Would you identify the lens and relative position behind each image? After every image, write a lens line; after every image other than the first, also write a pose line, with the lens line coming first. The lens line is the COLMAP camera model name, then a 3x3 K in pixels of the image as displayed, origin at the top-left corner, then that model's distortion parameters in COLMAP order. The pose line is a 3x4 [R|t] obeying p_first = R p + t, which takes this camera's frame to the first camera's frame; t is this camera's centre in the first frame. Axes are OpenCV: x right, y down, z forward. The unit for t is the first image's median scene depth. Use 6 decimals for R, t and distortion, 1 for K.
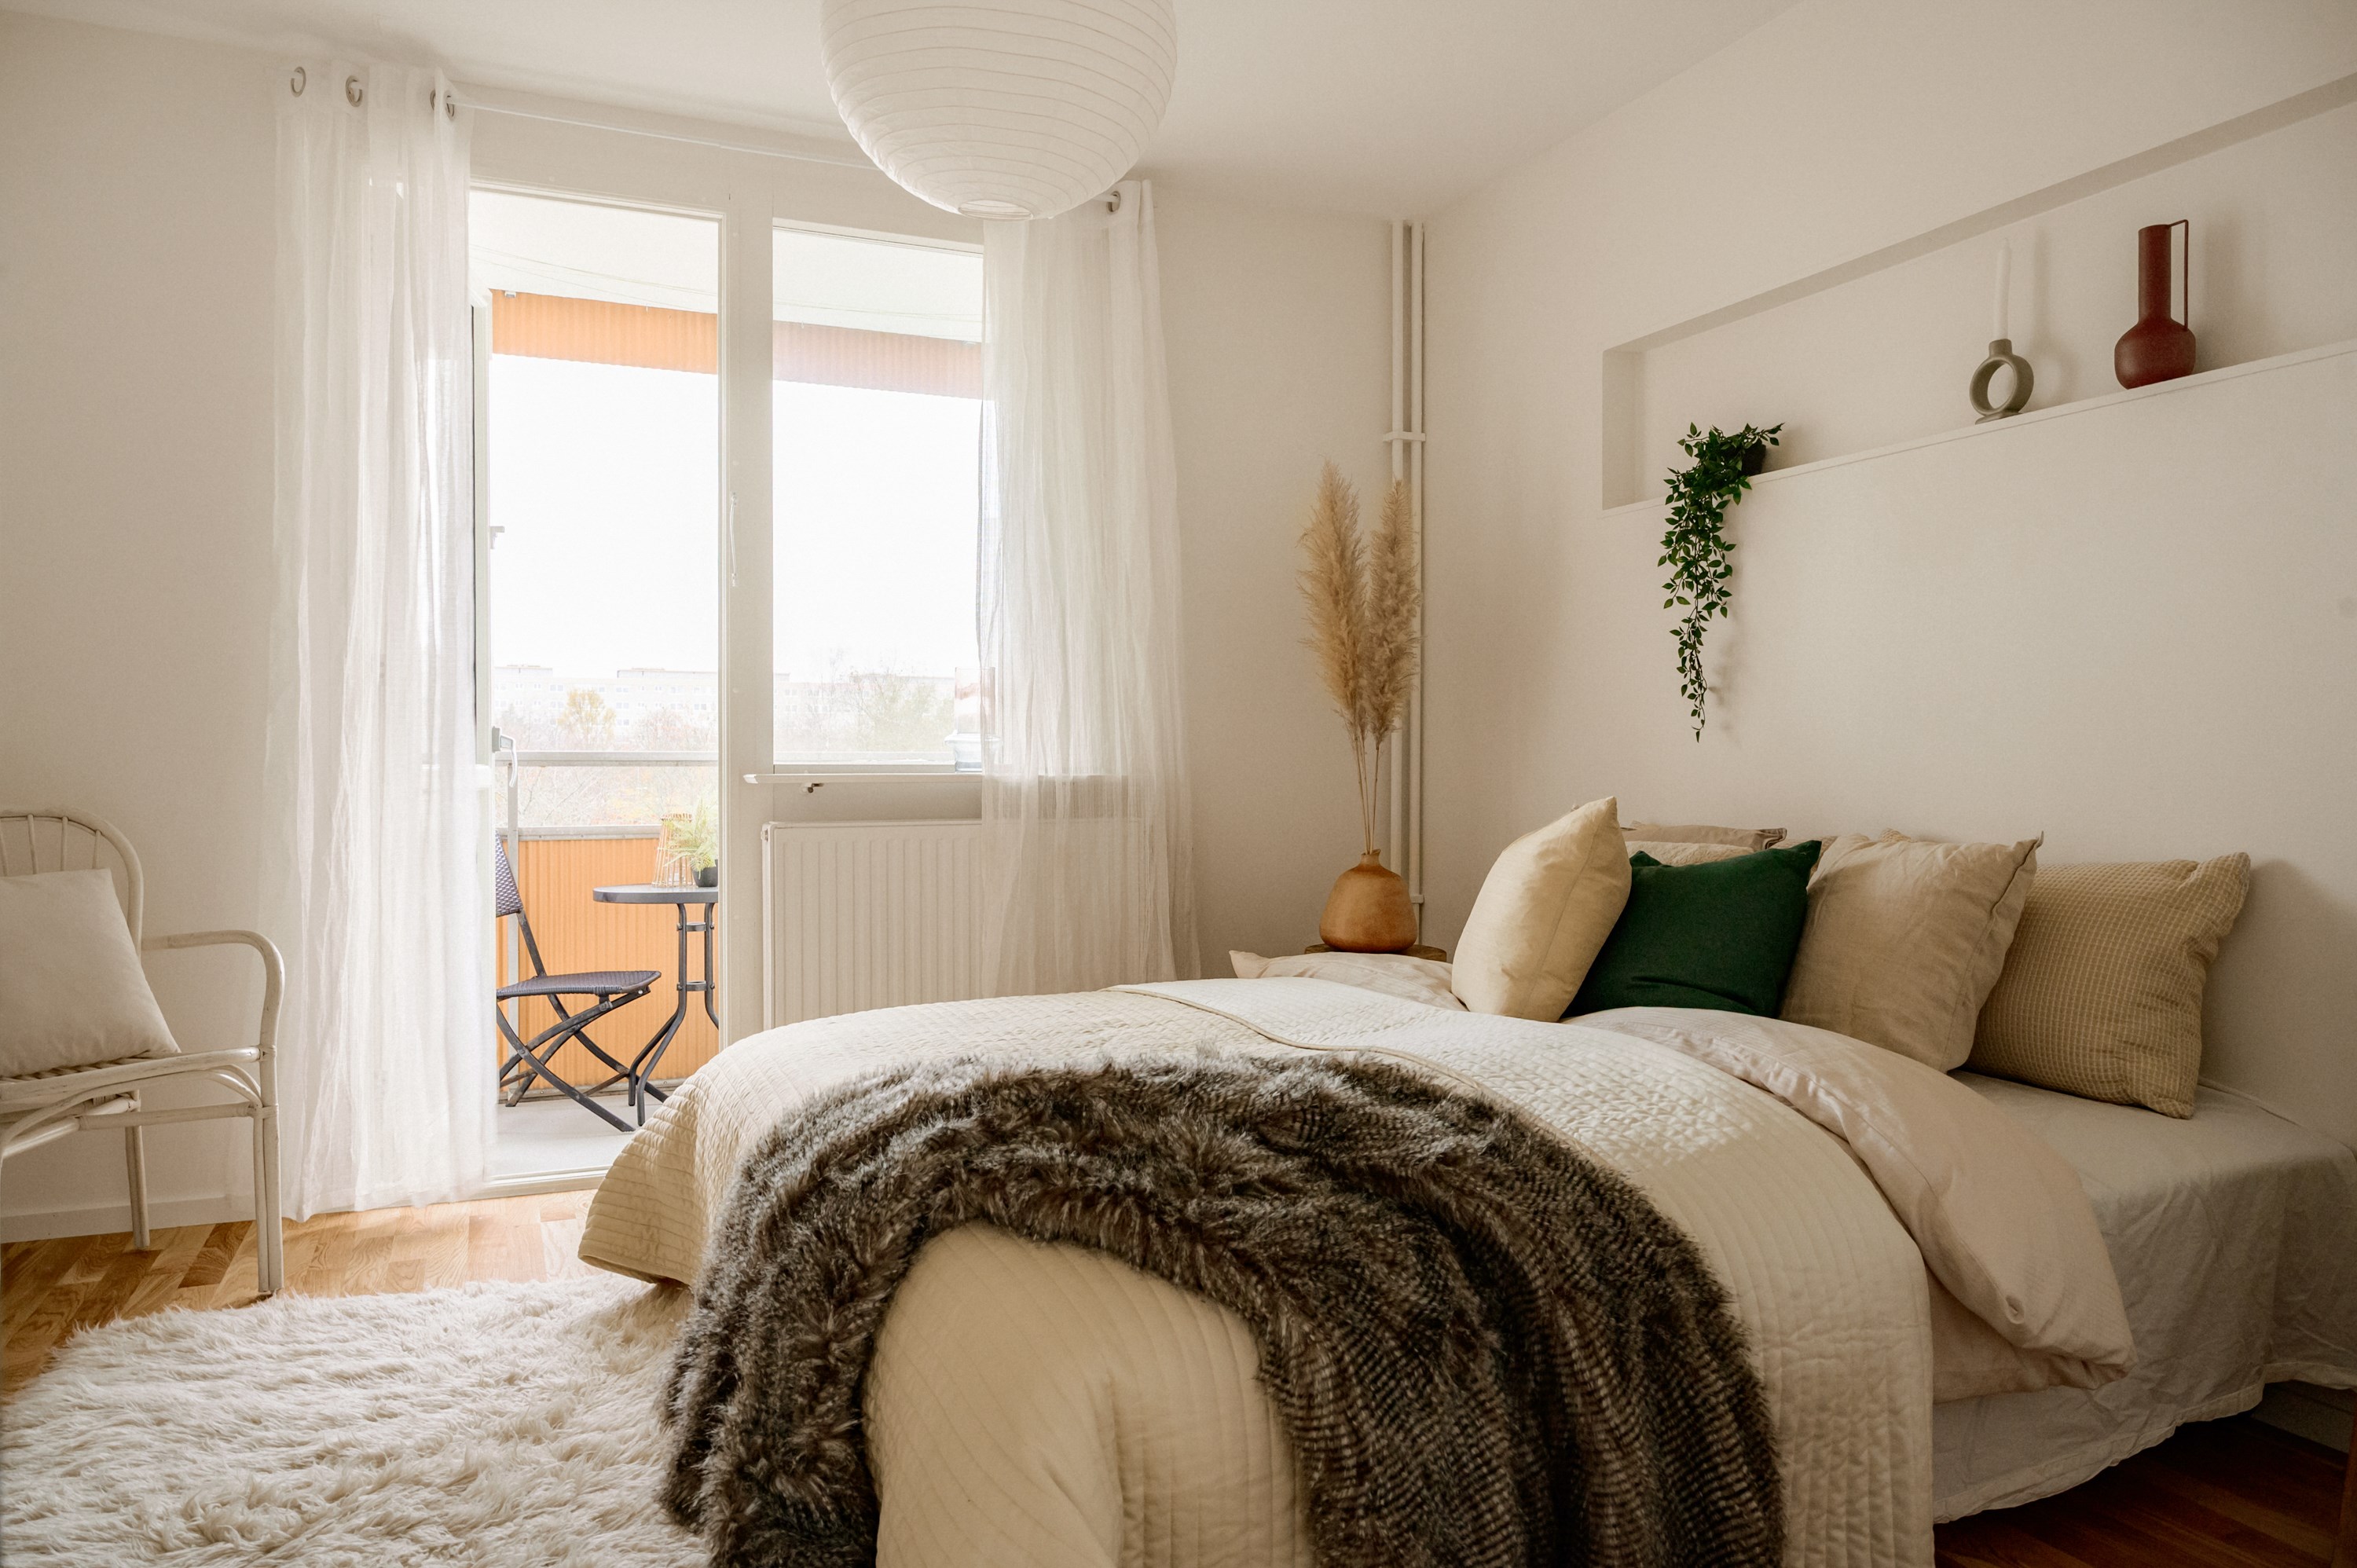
lens RADIAL K [[1592.9, 0, 1179.0], [0, 1592.9, 752.9], [0, 0, 1]] dist [0.000371, 0.002222]
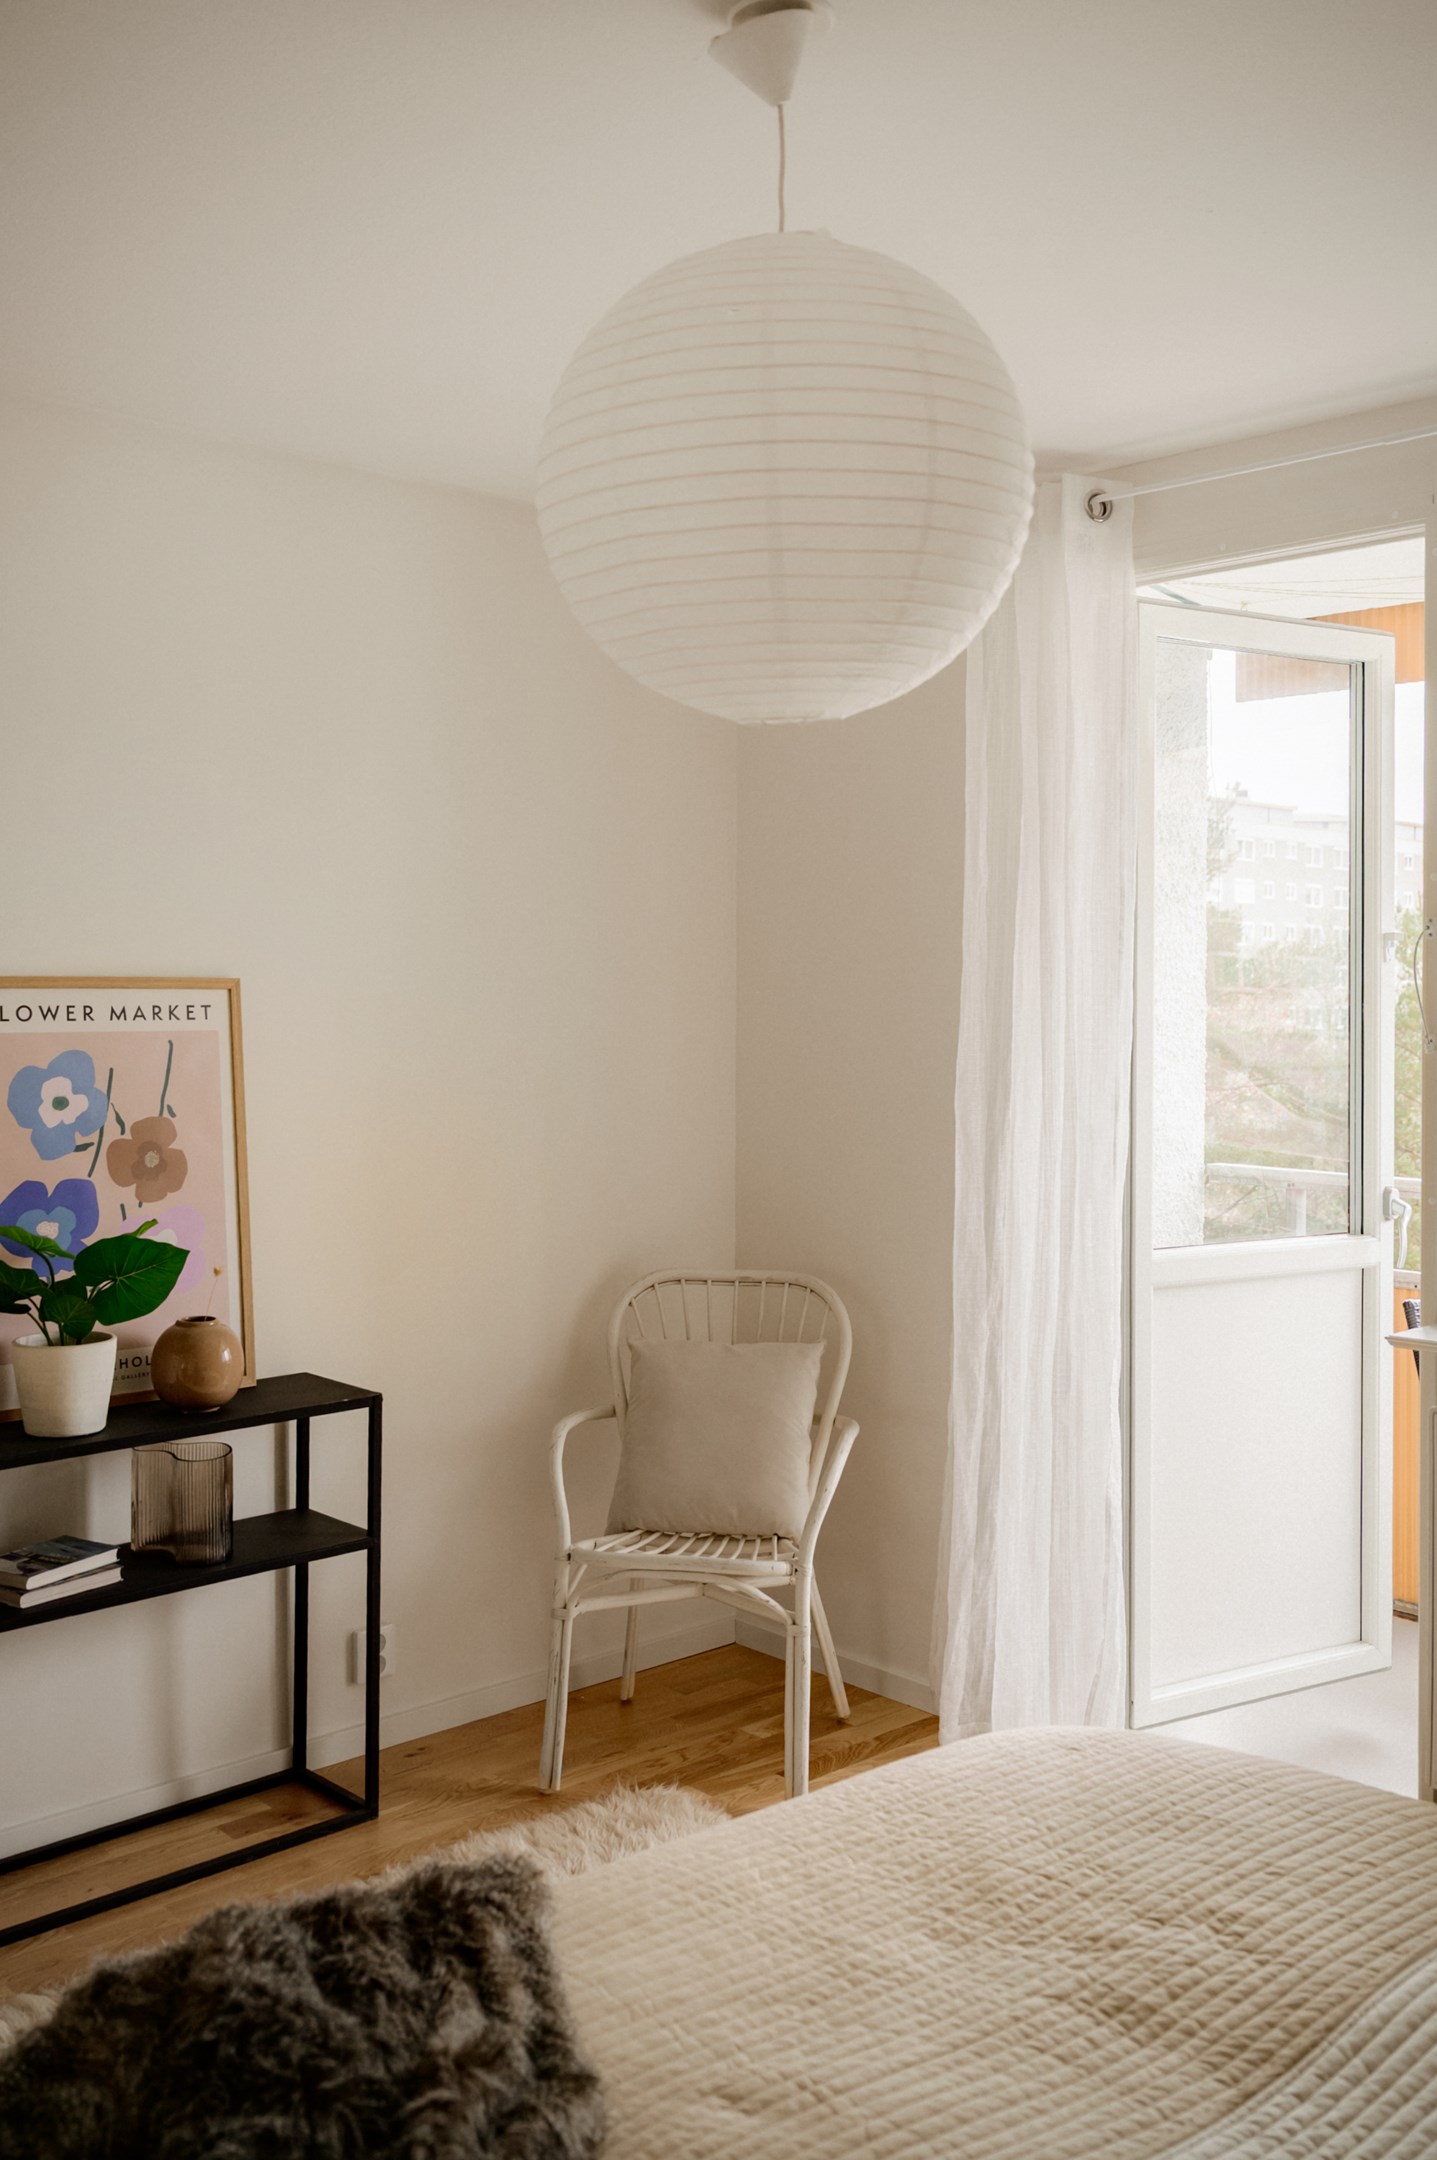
lens RADIAL K [[1983.8, 0, 716.9], [0, 1983.8, 966.7], [0, 0, 1]] dist [0.004514, 0.002117]
pose [[0.339038, -0.005603, -0.940756, 0.663222], [-0.003318, 0.999969, -0.007151, -0.206379], [0.940767, 0.005546, 0.339009, 0.609421]]
